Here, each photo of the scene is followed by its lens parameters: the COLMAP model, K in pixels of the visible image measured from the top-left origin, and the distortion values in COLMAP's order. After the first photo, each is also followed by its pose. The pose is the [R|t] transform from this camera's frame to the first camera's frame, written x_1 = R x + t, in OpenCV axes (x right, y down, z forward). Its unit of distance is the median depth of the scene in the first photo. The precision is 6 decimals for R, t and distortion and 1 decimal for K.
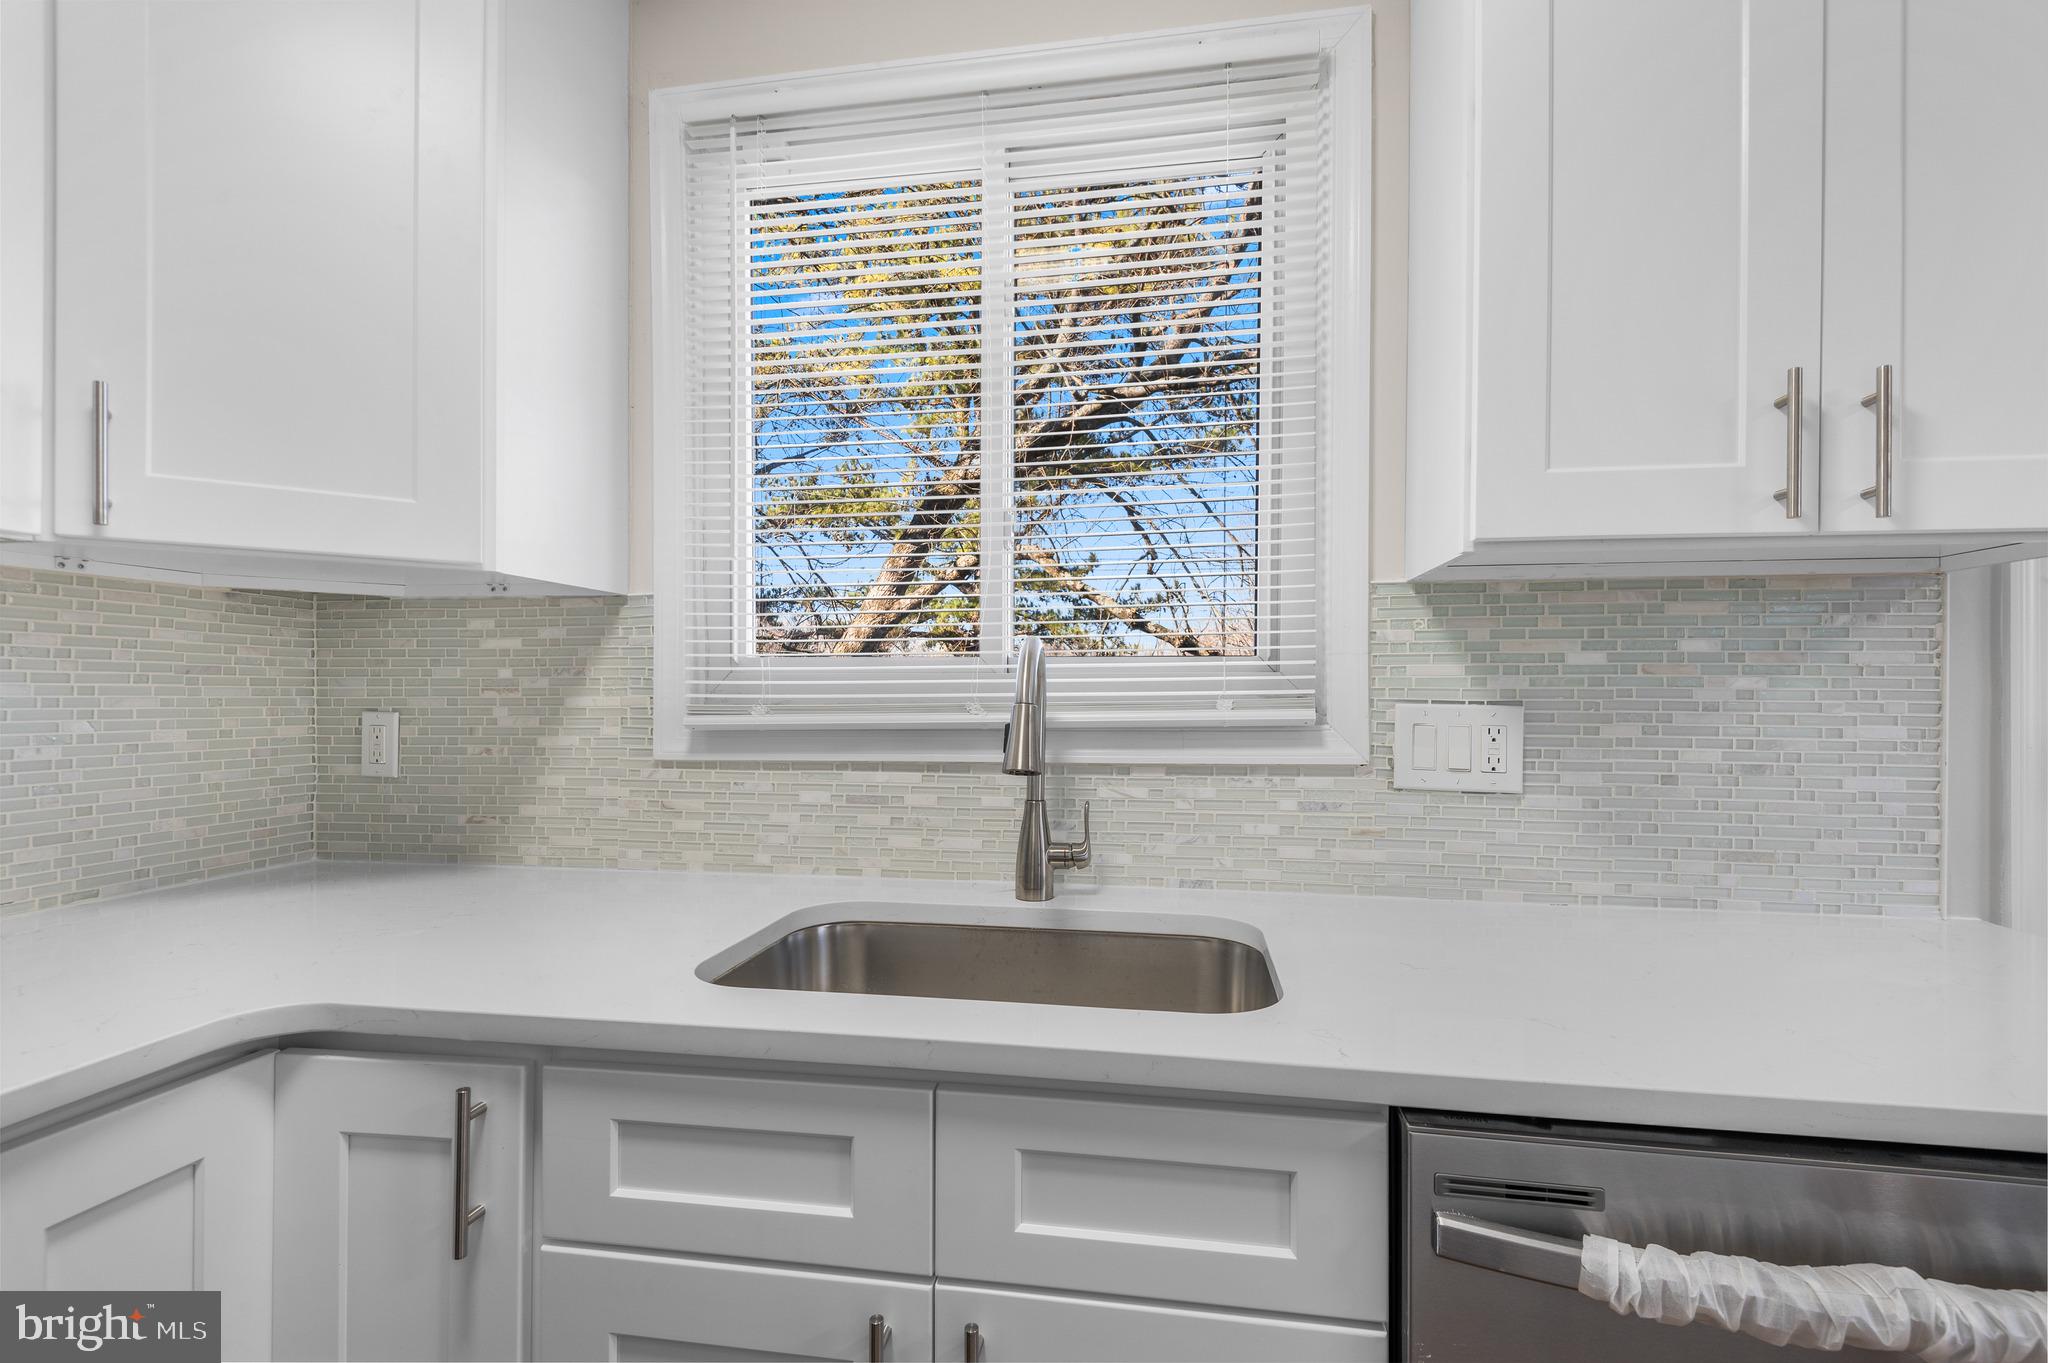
lens RADIAL K [[922.3, 0, 1031.6], [0, 922.3, 691.3], [0, 0, 1]] dist [0.025132, -0.013179]
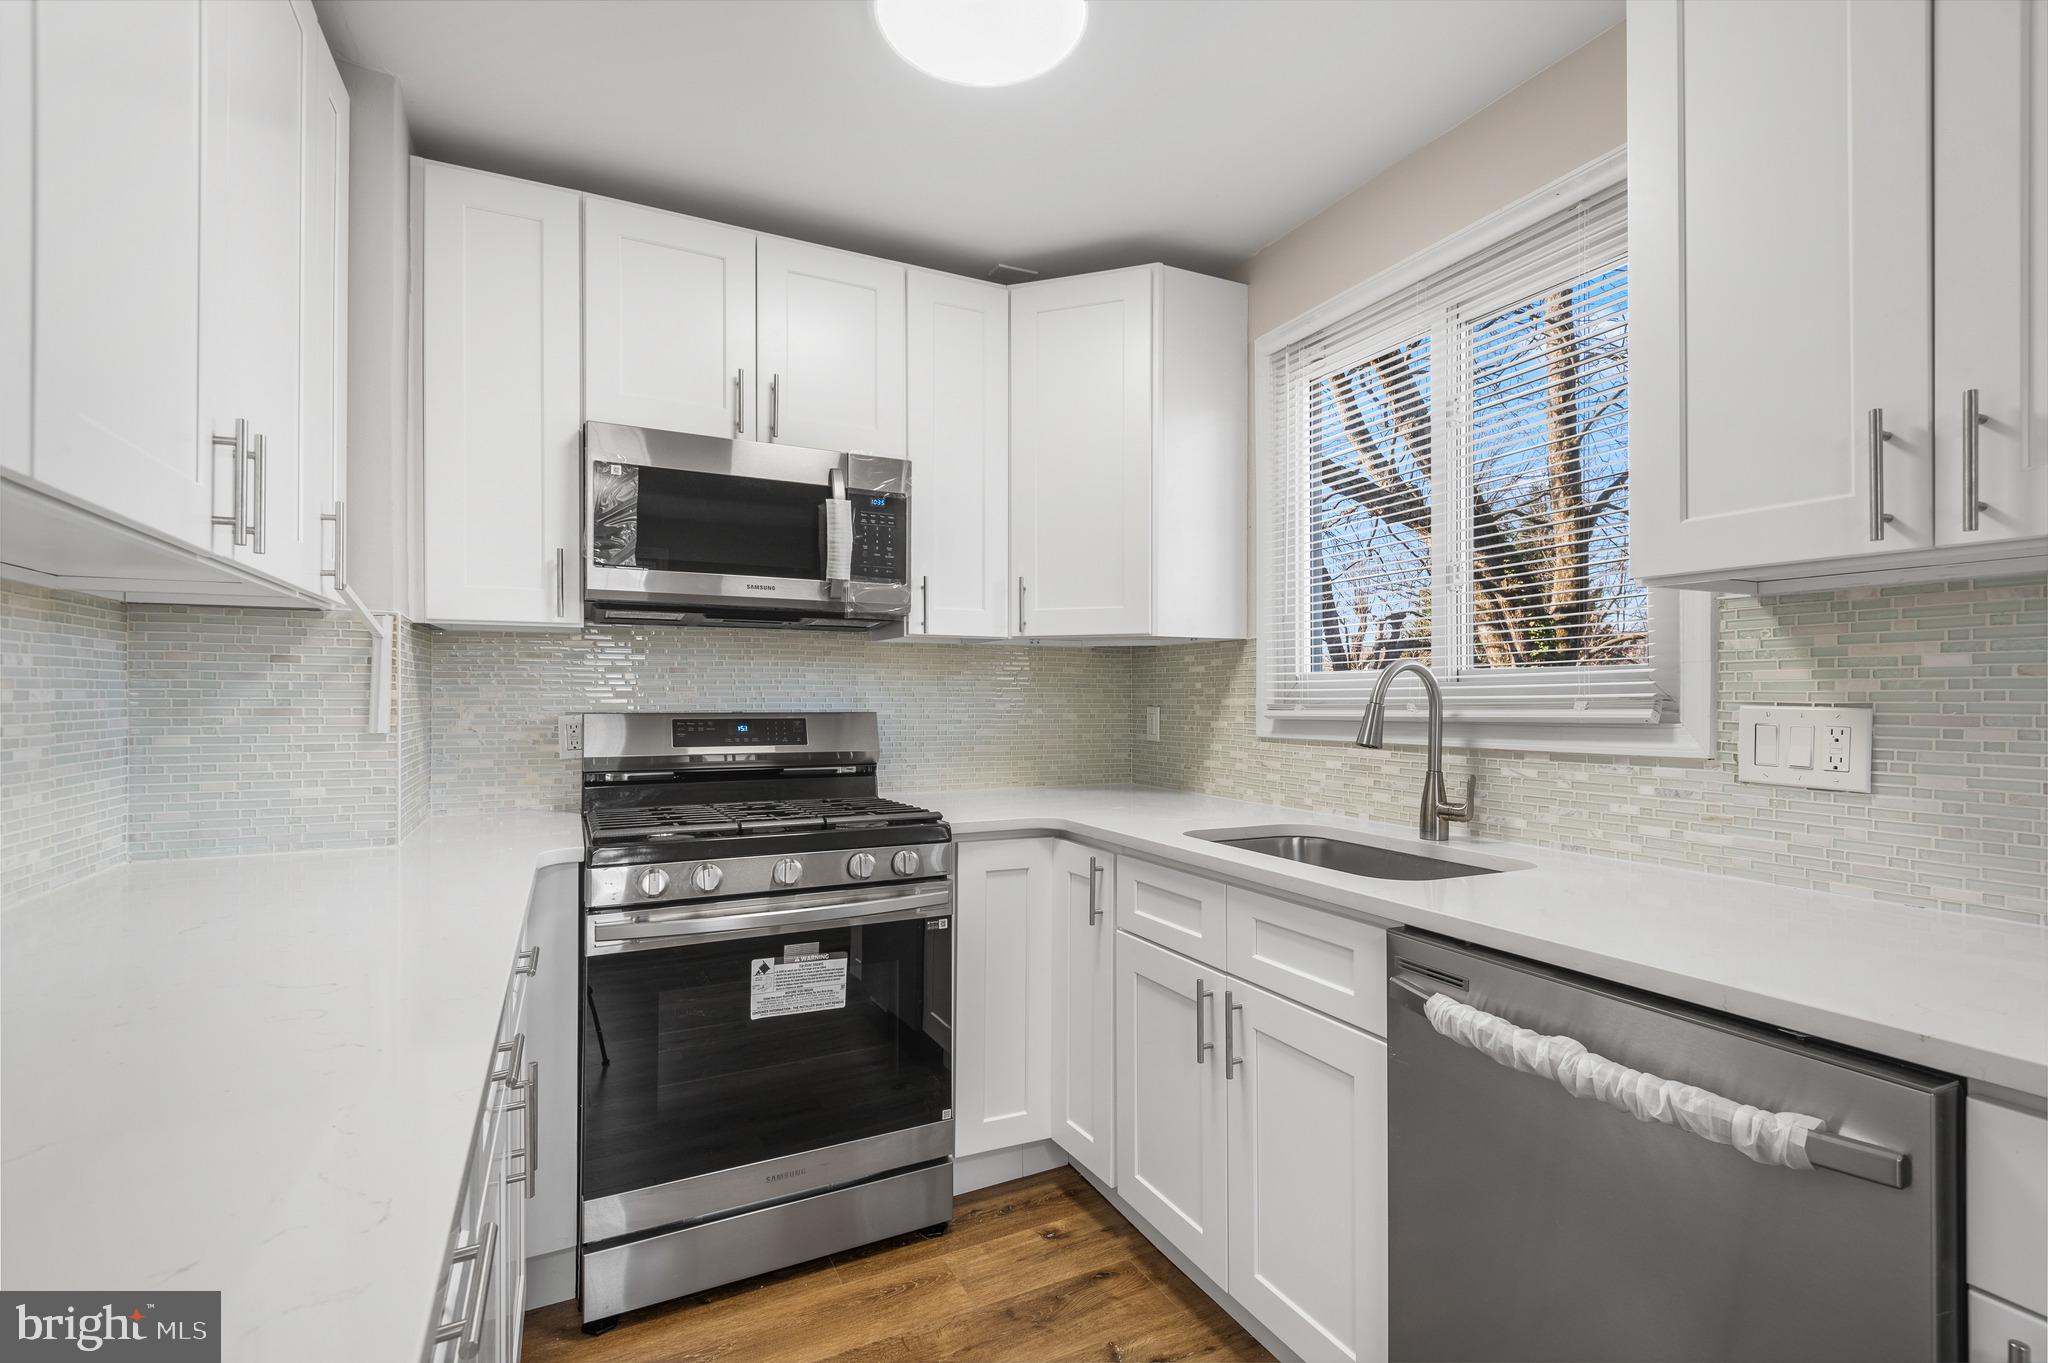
lens RADIAL K [[922.3, 0, 1018.7], [0, 922.3, 689.1], [0, 0, 1]] dist [0.025132, -0.013179]
pose [[0.577609, -0.007290, -0.816281, 0.787846], [-0.000587, 0.999956, -0.009345, 0.004272], [0.816313, 0.005877, 0.577579, -0.352418]]
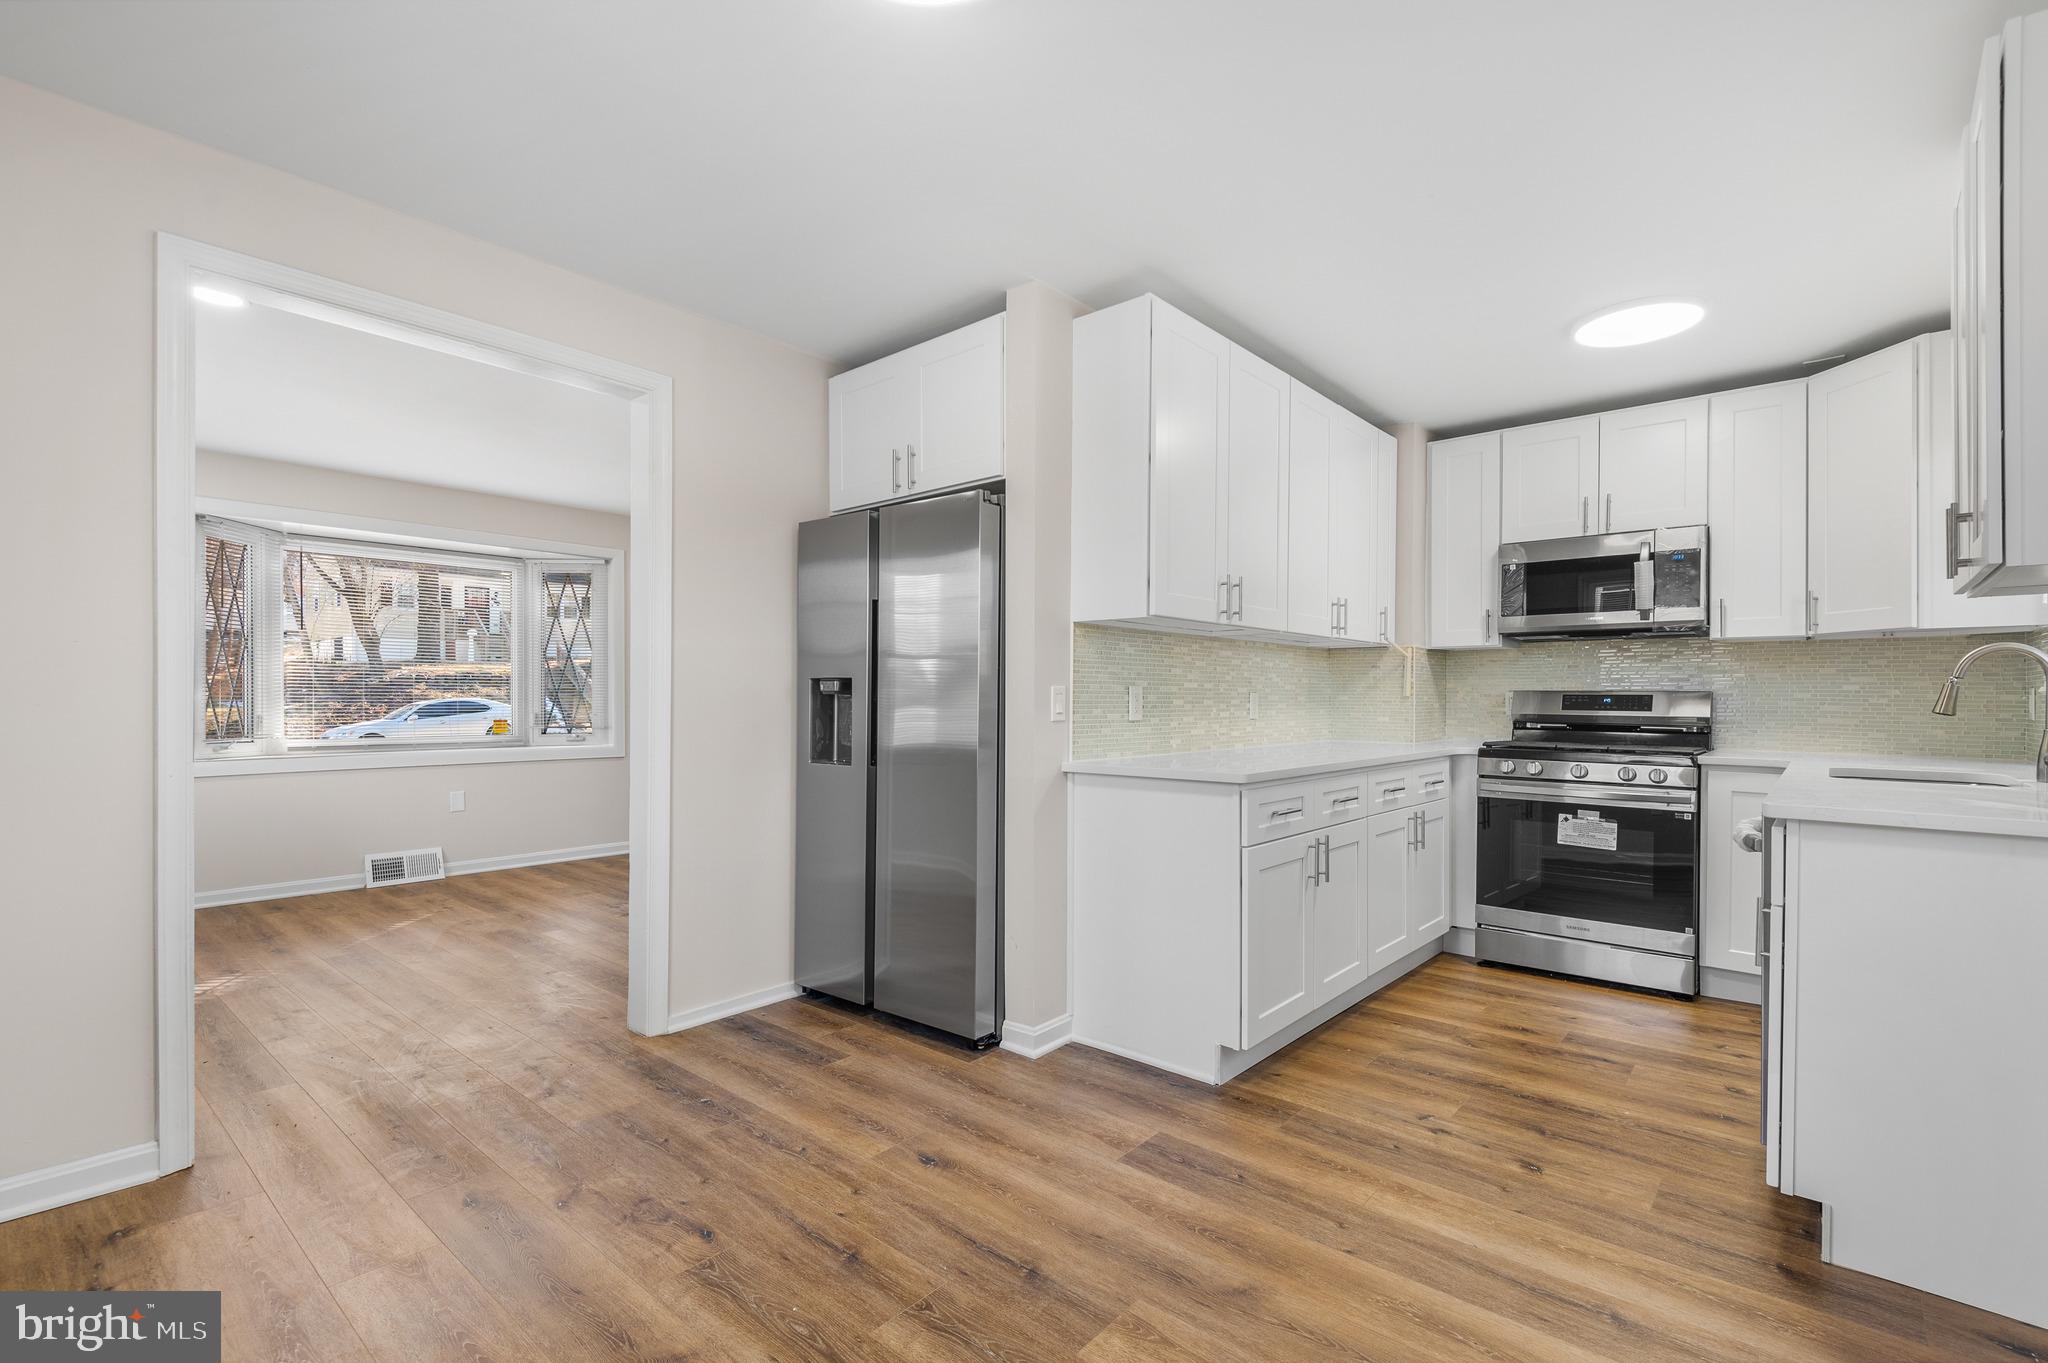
lens RADIAL K [[922.3, 0, 1028.3], [0, 922.3, 696.9], [0, 0, 1]] dist [0.025132, -0.013179]
pose [[-0.521857, -0.003082, -0.853027, 2.594545], [-0.006554, 0.999978, 0.000397, 0.065265], [0.853008, 0.005798, -0.521866, 0.226973]]
